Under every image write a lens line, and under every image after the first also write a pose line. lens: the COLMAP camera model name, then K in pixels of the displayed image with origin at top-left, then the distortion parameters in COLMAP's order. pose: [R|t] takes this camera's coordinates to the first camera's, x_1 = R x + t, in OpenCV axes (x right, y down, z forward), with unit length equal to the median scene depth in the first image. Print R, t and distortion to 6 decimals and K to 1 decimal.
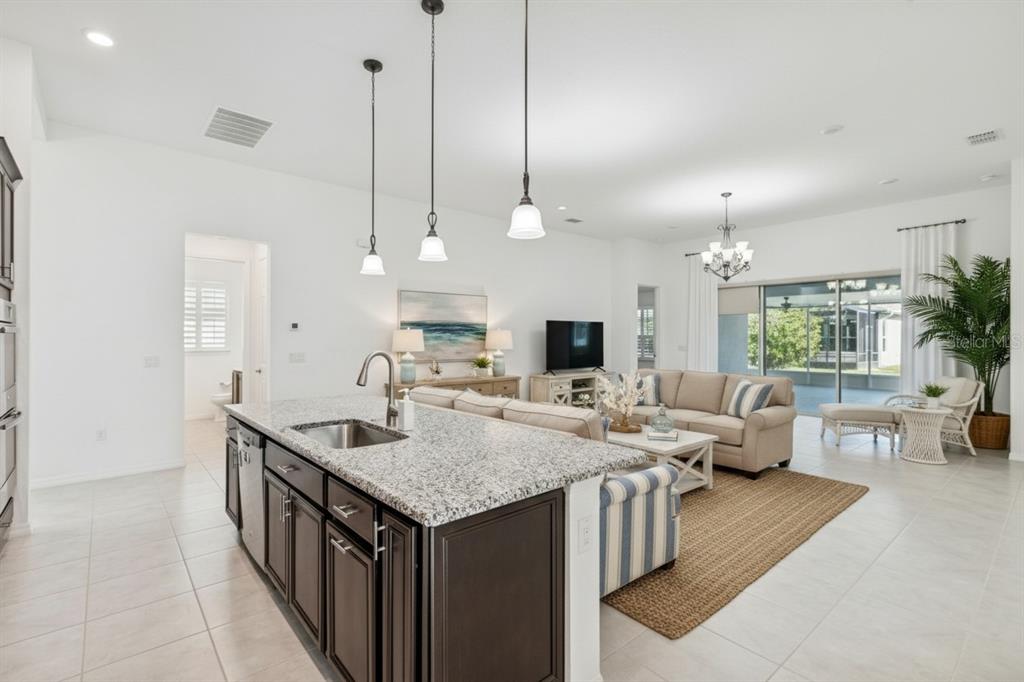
lens RADIAL K [[467.0, 0, 498.3], [0, 467.0, 333.6], [0, 0, 1]] dist [-0.001957, -0.000606]
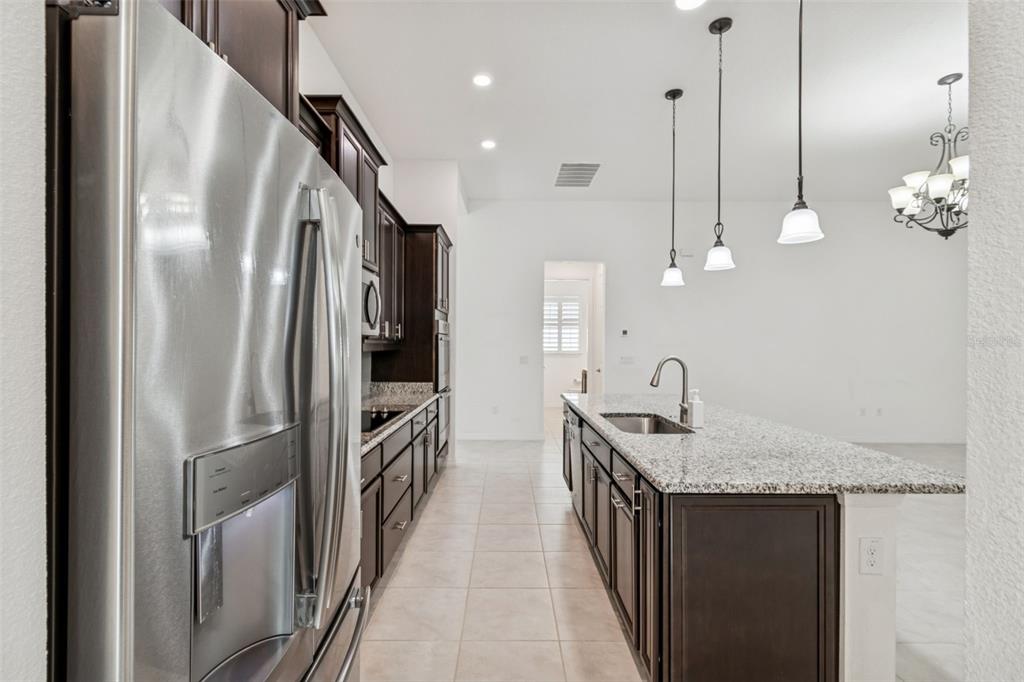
lens RADIAL K [[467.0, 0, 498.3], [0, 467.0, 333.6], [0, 0, 1]] dist [-0.001957, -0.000606]
pose [[0.748129, -0.015165, -0.663379, 0.107175], [0.007841, 0.999871, -0.014015, 0.000443], [0.663506, 0.005283, 0.748152, -0.070309]]
